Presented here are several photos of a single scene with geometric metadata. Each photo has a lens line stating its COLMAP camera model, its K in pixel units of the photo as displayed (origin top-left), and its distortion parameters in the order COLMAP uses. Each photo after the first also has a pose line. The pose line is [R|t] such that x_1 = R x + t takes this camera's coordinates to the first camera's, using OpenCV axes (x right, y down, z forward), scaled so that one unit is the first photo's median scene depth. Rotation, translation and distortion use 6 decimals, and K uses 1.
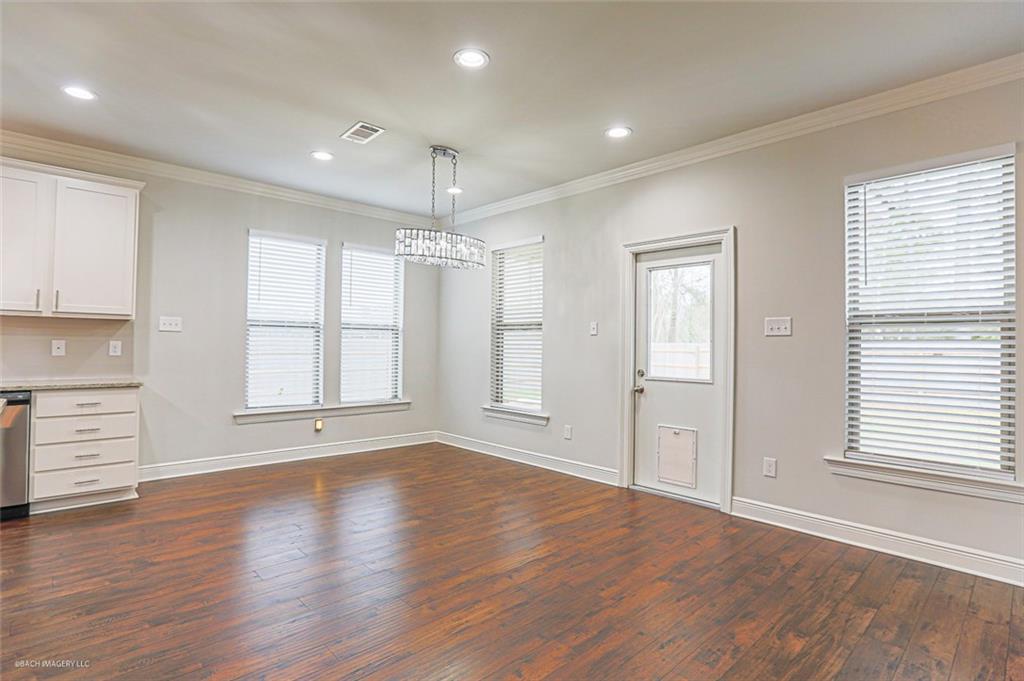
lens RADIAL K [[503.7, 0, 512.0], [0, 503.7, 340.5], [0, 0, 1]] dist [-0.058141, 0.019296]
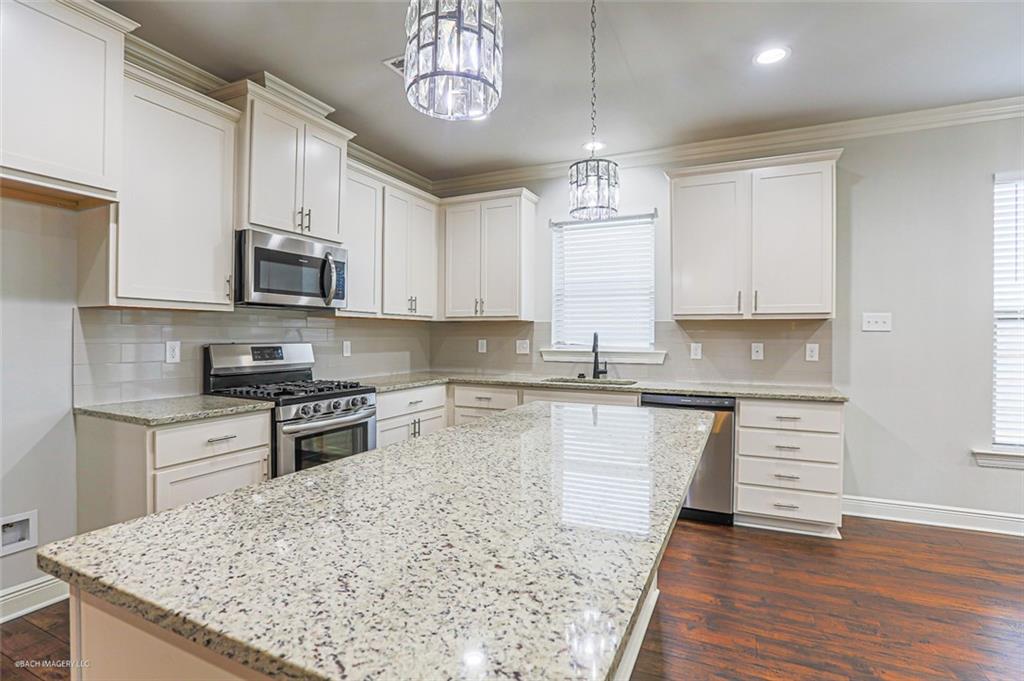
lens RADIAL K [[508.9, 0, 520.0], [0, 508.9, 335.7], [0, 0, 1]] dist [-0.026739, 0.001043]
pose [[0.383882, -0.010149, -0.923326, -0.181874], [0.010692, 0.999921, -0.006546, -0.013067], [0.923320, -0.007359, 0.383960, 0.175604]]
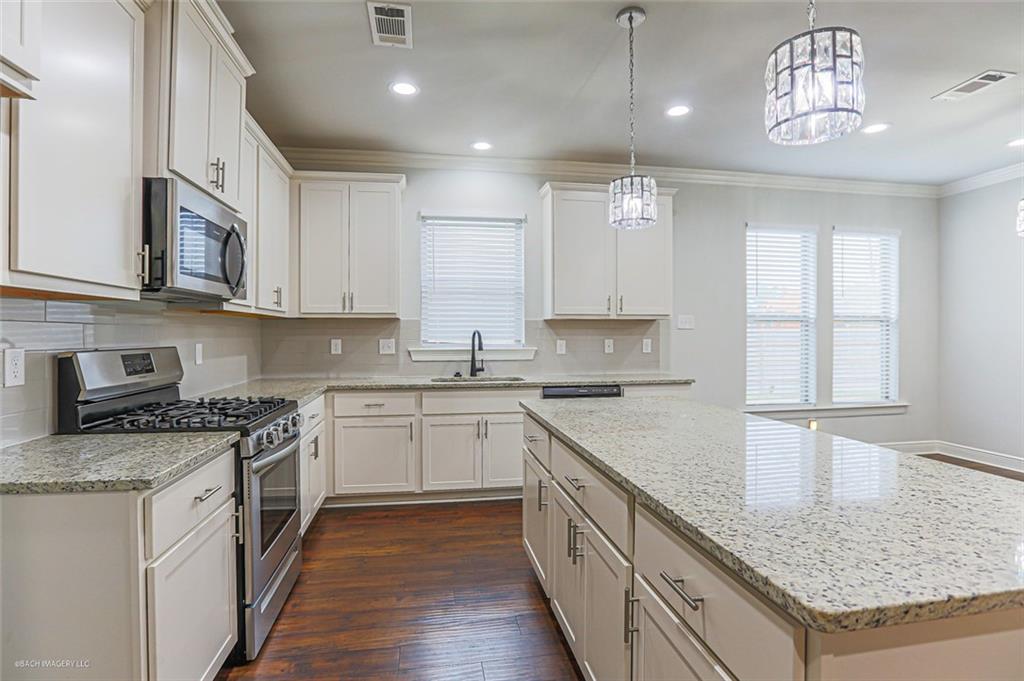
lens RADIAL K [[508.9, 0, 520.0], [0, 508.9, 335.7], [0, 0, 1]] dist [-0.026739, 0.001043]
pose [[0.838431, -0.011136, -0.544894, -0.424238], [0.018495, 0.999797, 0.008025, -0.020840], [0.544694, -0.016806, 0.838466, -0.101504]]
